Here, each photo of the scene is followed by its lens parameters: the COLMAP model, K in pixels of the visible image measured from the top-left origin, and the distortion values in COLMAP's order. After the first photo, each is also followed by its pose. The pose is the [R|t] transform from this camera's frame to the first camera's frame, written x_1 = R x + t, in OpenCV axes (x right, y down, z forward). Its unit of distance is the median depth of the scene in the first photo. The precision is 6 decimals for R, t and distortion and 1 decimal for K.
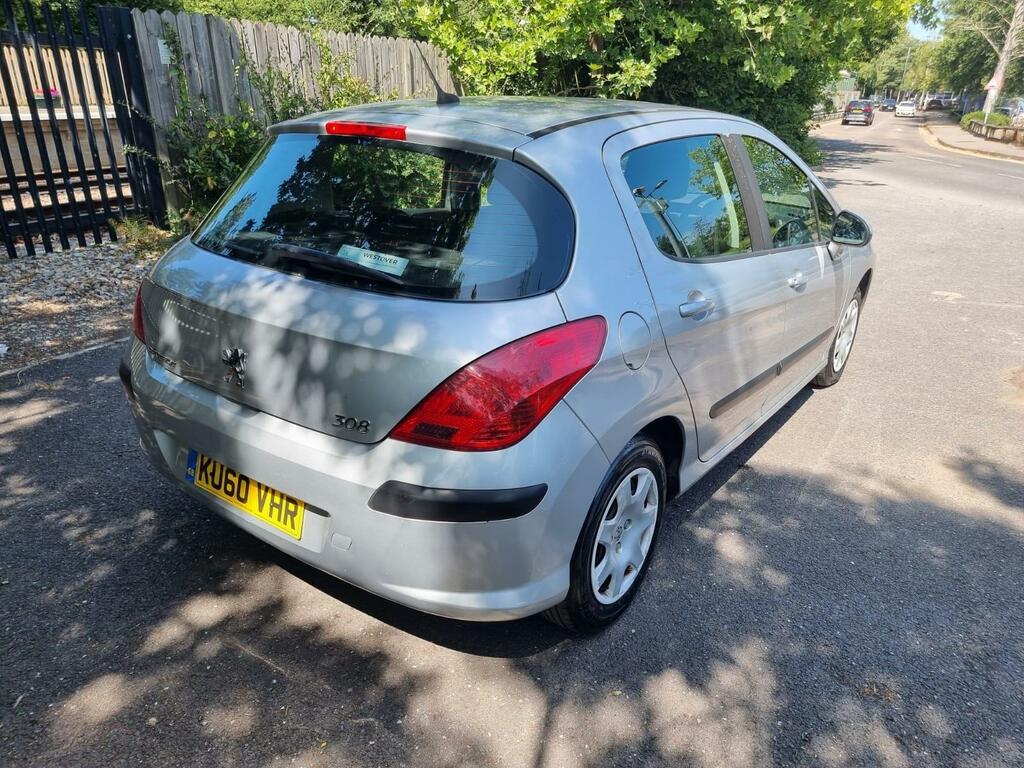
lens RADIAL K [[696.1, 0, 516.7], [0, 696.1, 387.4], [0, 0, 1]] dist [0.077316, -0.062718]
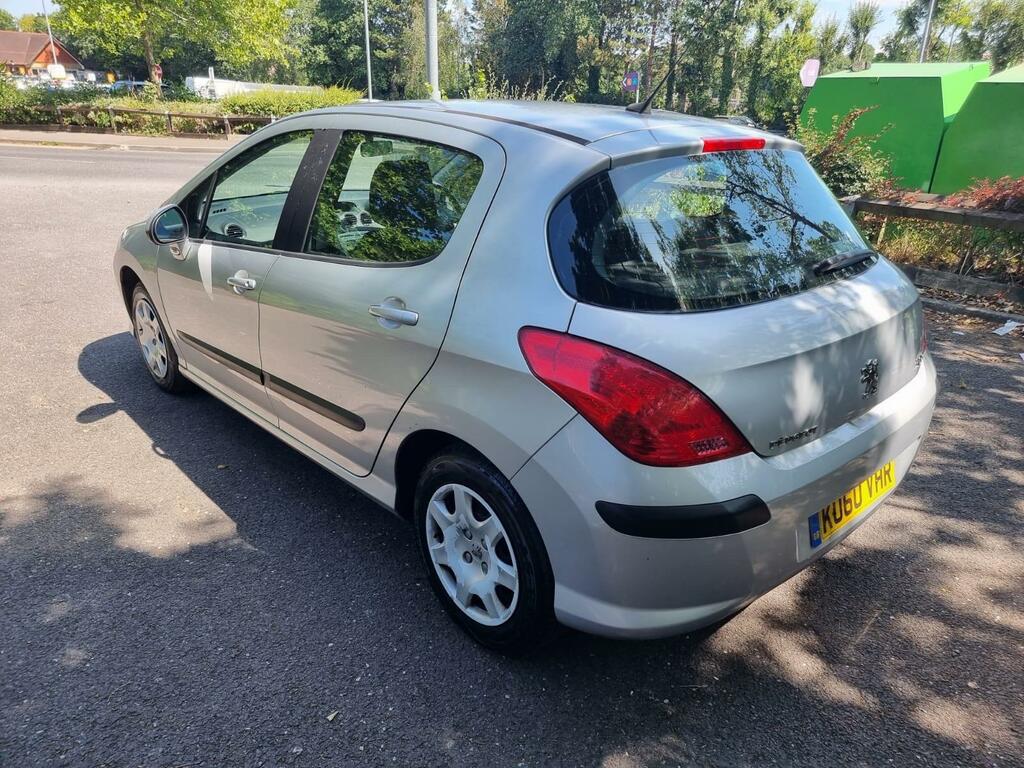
lens RADIAL K [[696.1, 0, 516.7], [0, 696.1, 387.4], [0, 0, 1]] dist [0.077316, -0.062718]
pose [[0.208235, -0.385067, 0.899089, -0.860691], [0.352443, 0.887027, 0.298273, -0.301240], [-0.912372, 0.254767, 0.320424, 0.687352]]
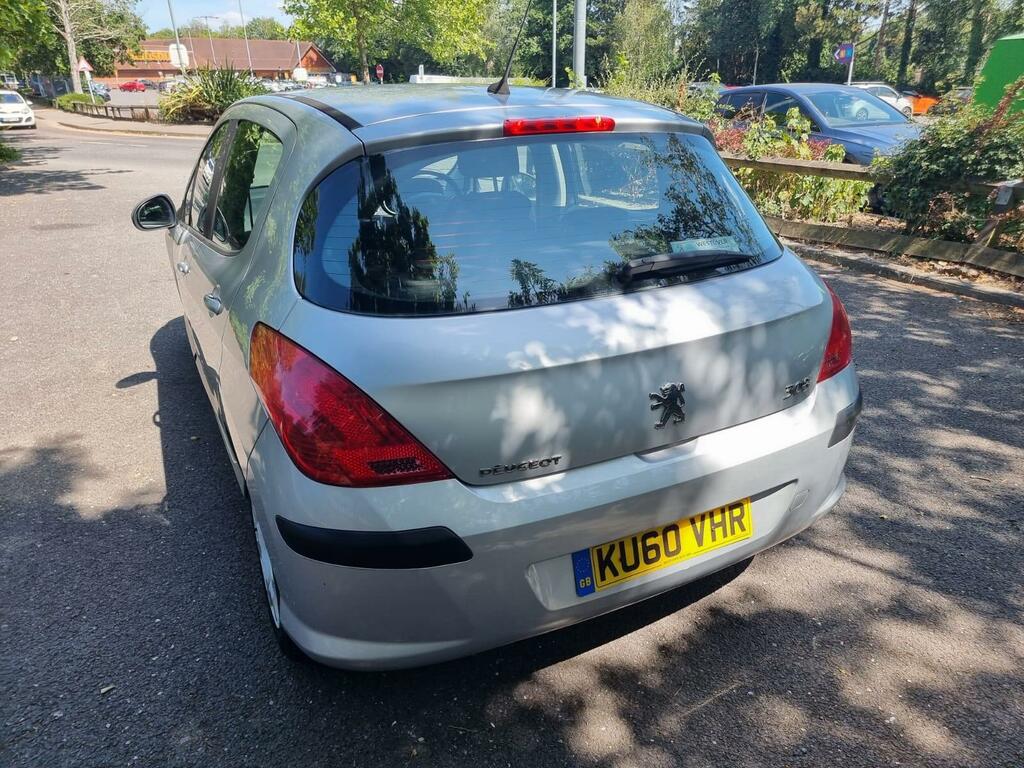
lens RADIAL K [[694.6, 0, 512.0], [0, 694.6, 384.0], [0, 0, 1]] dist [0.091218, -0.075119]
pose [[0.467082, -0.371325, 0.802467, -0.697985], [0.357576, 0.909350, 0.212653, -0.180439], [-0.808687, 0.187617, 0.557518, 0.407920]]
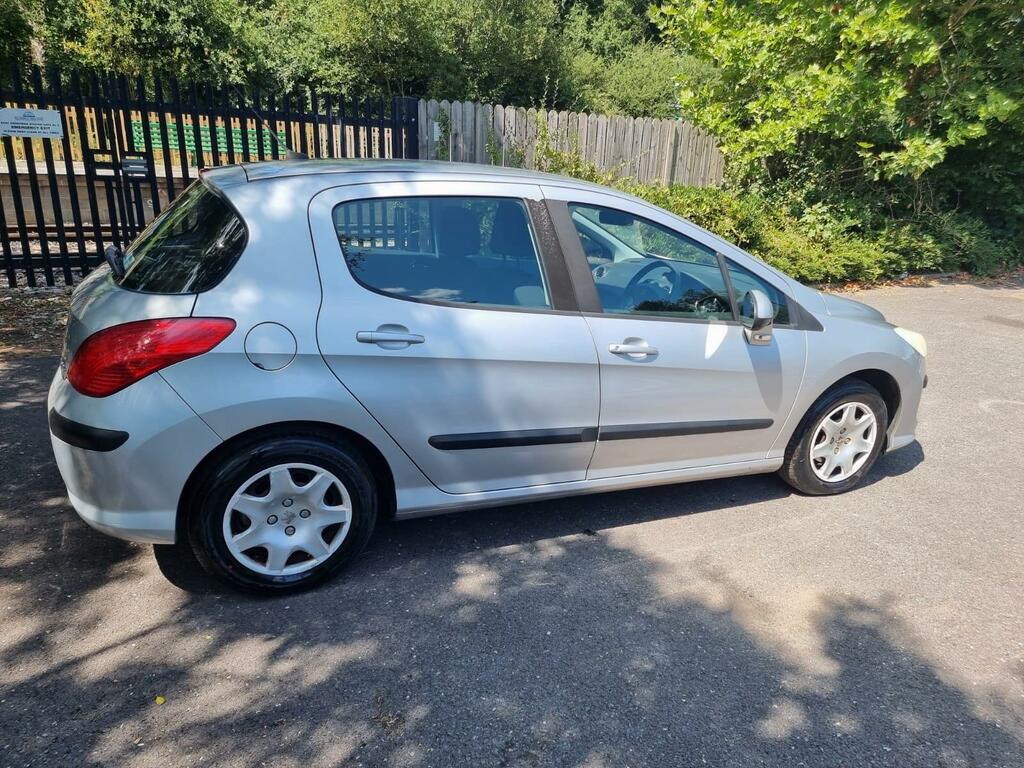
lens RADIAL K [[687.9, 0, 528.6], [0, 687.9, 387.8], [0, 0, 1]] dist [0.078978, -0.057213]
pose [[0.871742, 0.173210, -0.458328, 0.685327], [-0.215510, 0.975632, -0.041193, -0.026907], [0.440024, 0.134684, 0.887828, 0.083673]]
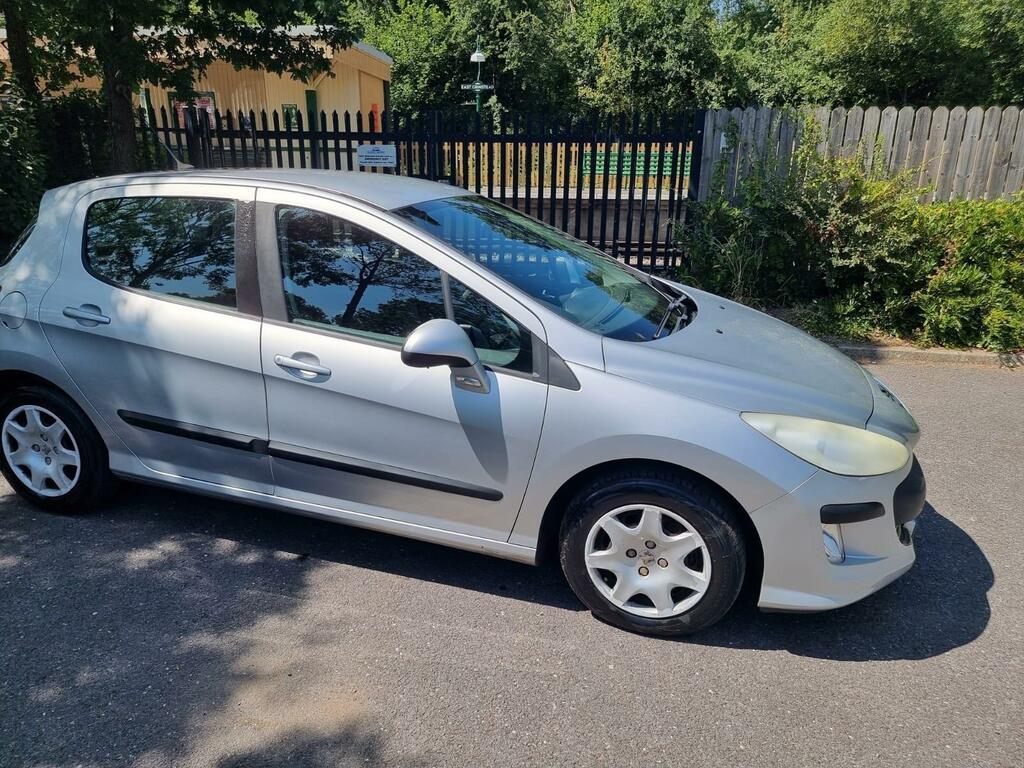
lens RADIAL K [[696.1, 0, 516.7], [0, 696.1, 387.4], [0, 0, 1]] dist [0.077316, -0.062718]
pose [[0.338933, 0.273305, -0.900238, 1.236691], [-0.371771, 0.917904, 0.138699, -0.334168], [0.864240, 0.287673, 0.412715, 0.832611]]
